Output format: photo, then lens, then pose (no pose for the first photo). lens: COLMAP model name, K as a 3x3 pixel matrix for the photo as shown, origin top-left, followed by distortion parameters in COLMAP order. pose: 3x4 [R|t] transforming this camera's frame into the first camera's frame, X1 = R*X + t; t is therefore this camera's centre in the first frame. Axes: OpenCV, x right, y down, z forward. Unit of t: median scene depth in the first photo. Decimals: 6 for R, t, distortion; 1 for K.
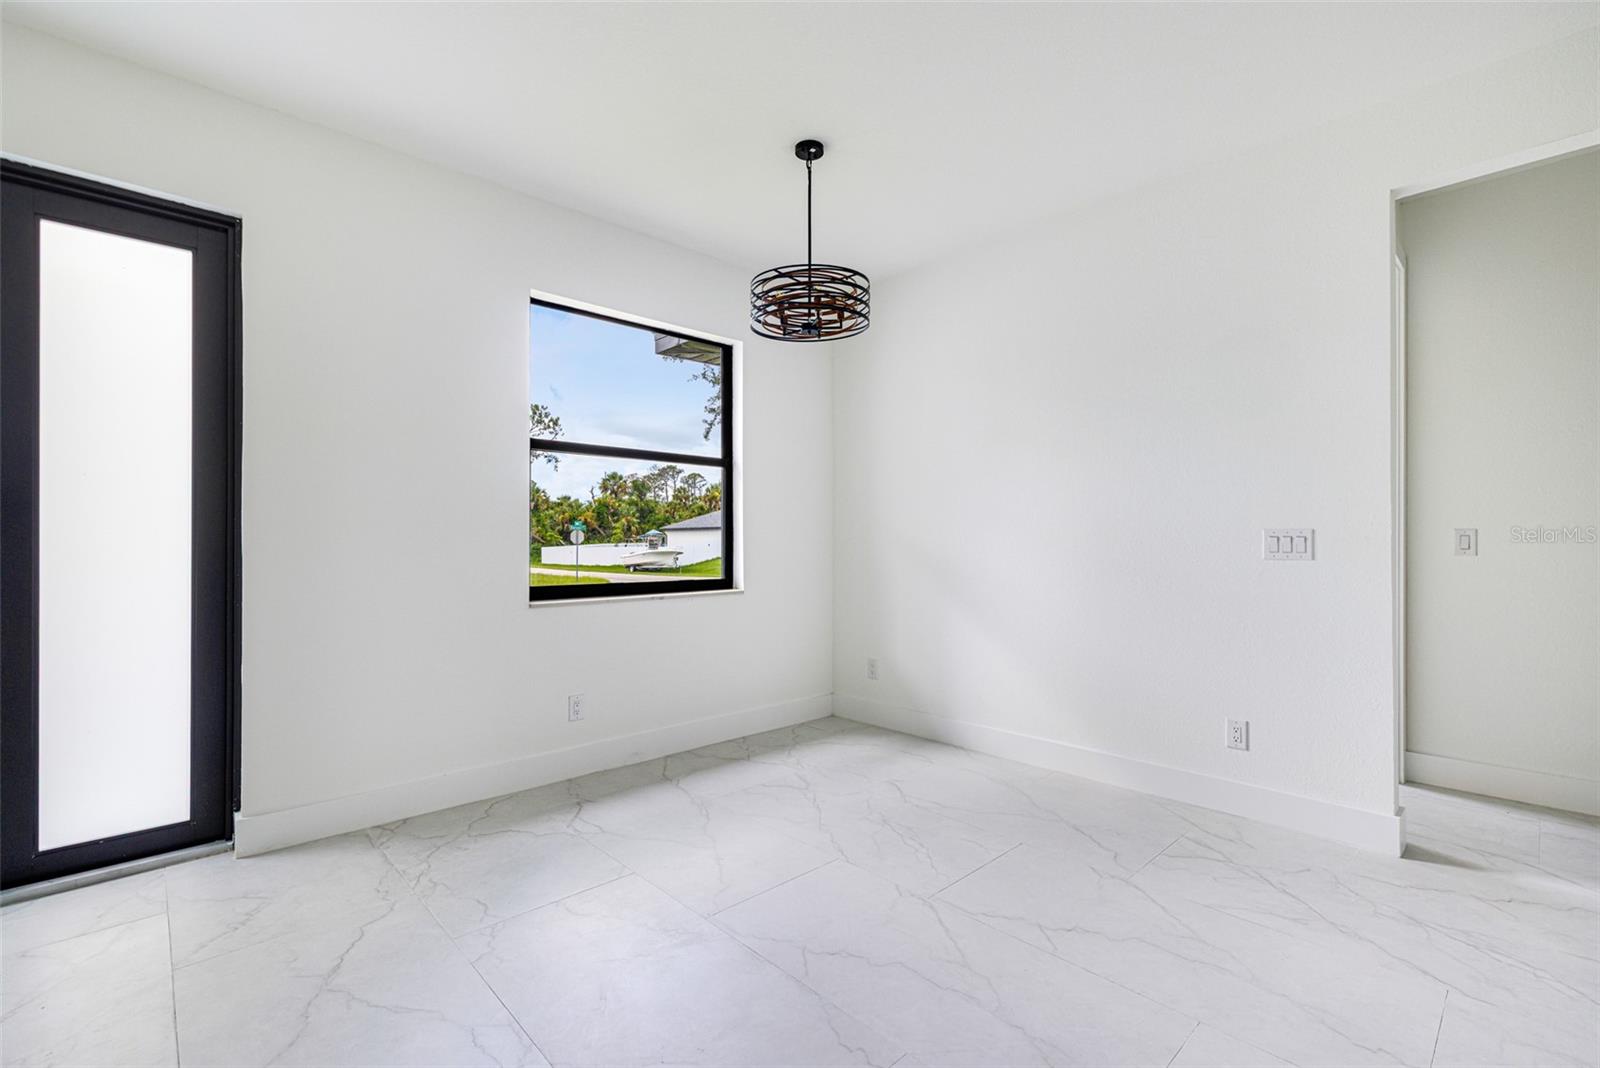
lens RADIAL K [[703.5, 0, 792.2], [0, 703.5, 539.8], [0, 0, 1]] dist [0.001526, 0.000780]
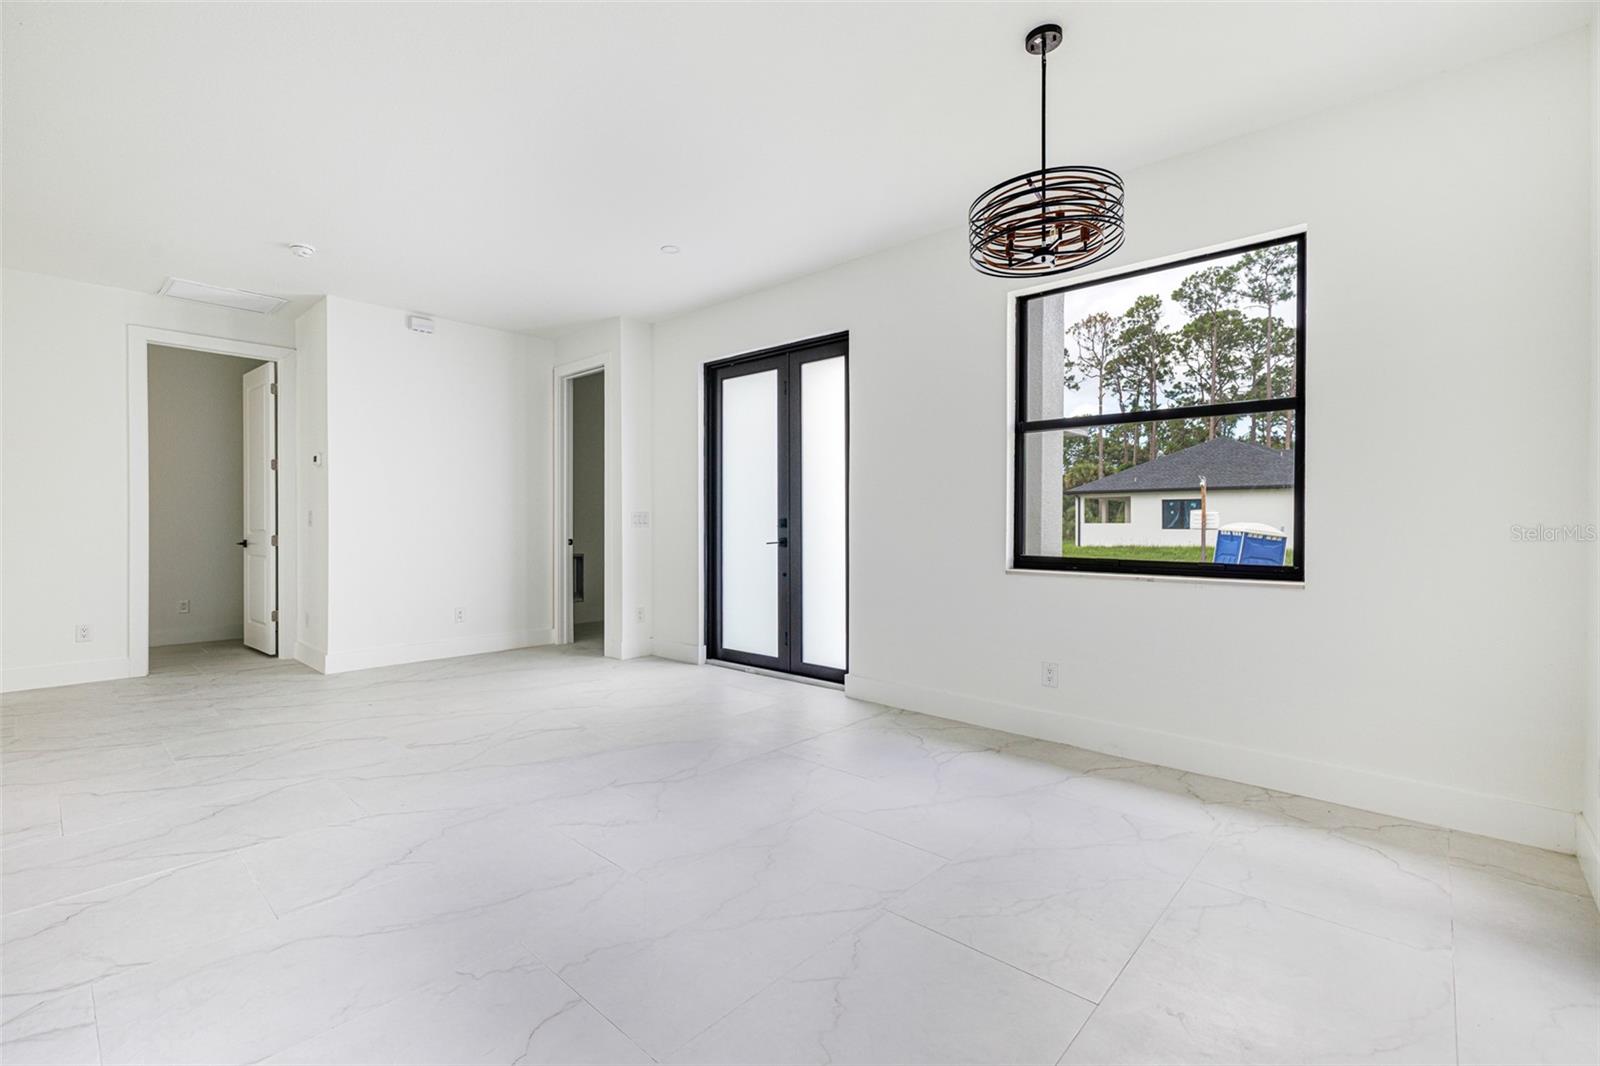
lens RADIAL K [[703.5, 0, 784.0], [0, 703.5, 527.7], [0, 0, 1]] dist [0.001526, 0.000780]
pose [[0.069385, 0.008060, -0.997557, 0.575136], [0.001942, 0.999964, 0.008214, 0.009853], [0.997588, -0.002507, 0.069367, 0.439102]]
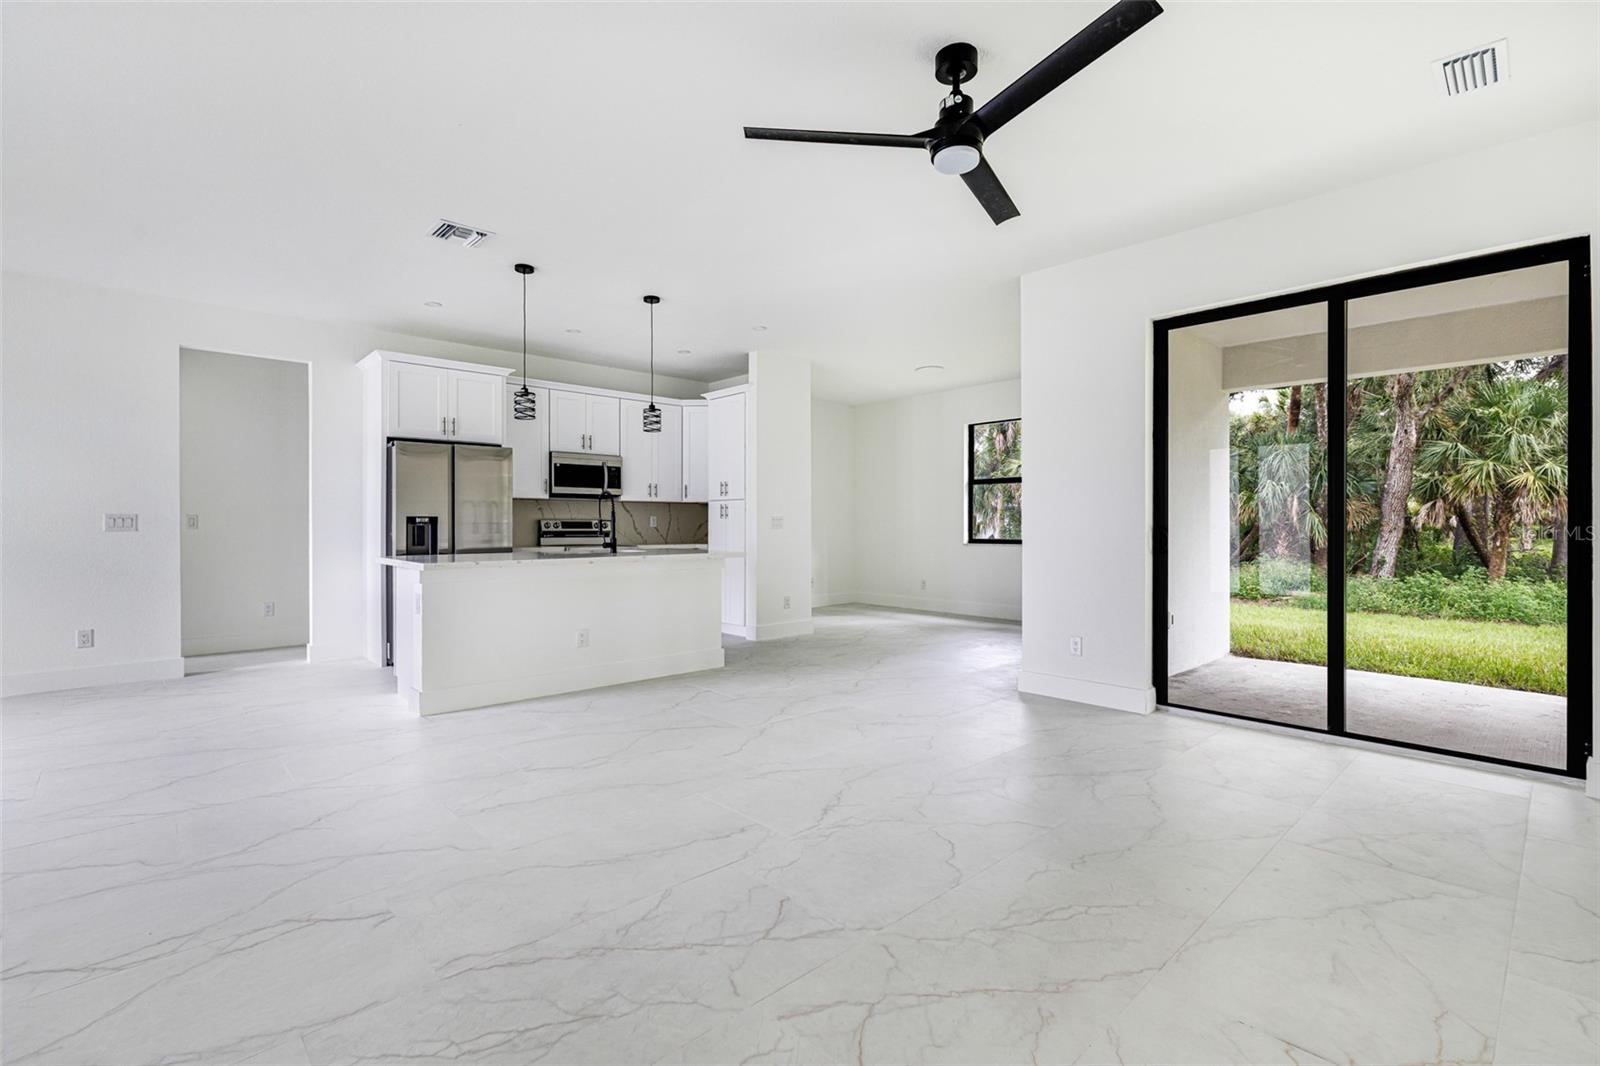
lens RADIAL K [[722.0, 0, 790.6], [0, 722.0, 524.3], [0, 0, 1]] dist [-0.001879, 0.000666]
pose [[-0.001470, -0.000234, 0.999999, -0.745236], [-0.001278, 0.999999, 0.000233, 0.005645], [-0.999998, -0.001278, -0.001470, -0.454120]]
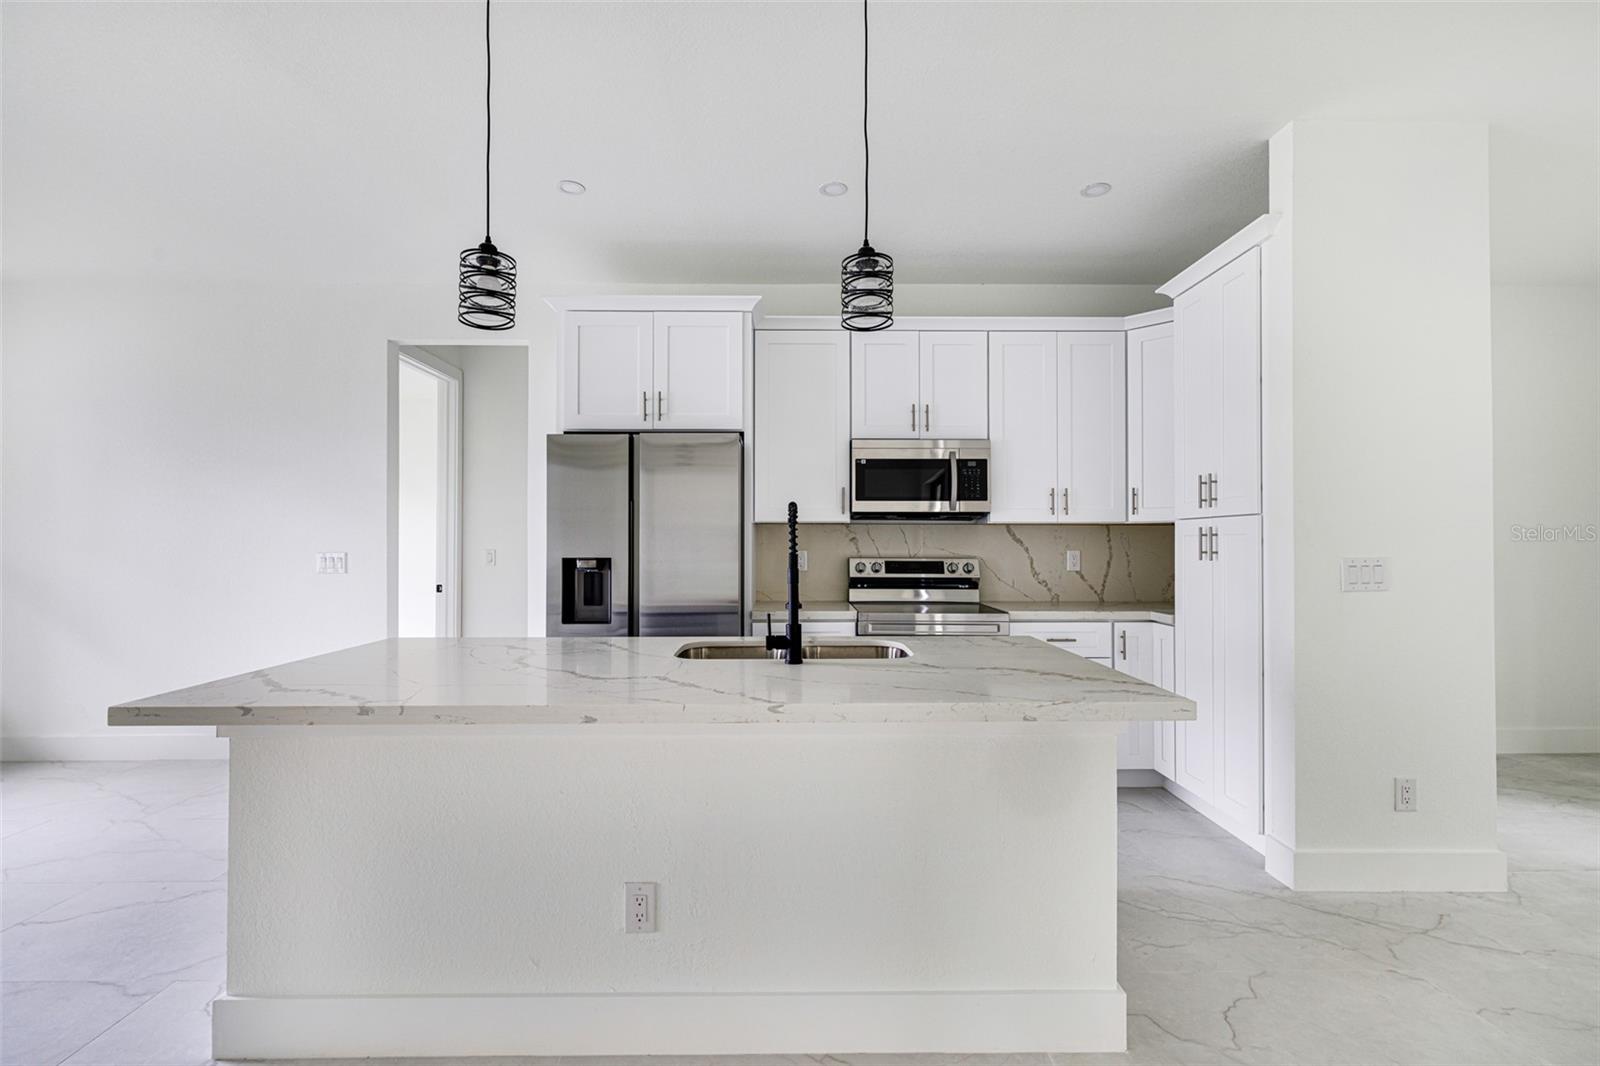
lens RADIAL K [[703.5, 0, 801.1], [0, 703.5, 535.3], [0, 0, 1]] dist [0.001526, 0.000780]
pose [[0.663978, 0.008431, 0.747705, 0.175719], [-0.001213, 0.999947, -0.010199, -0.025389], [-0.747751, 0.005865, 0.663953, -0.464412]]
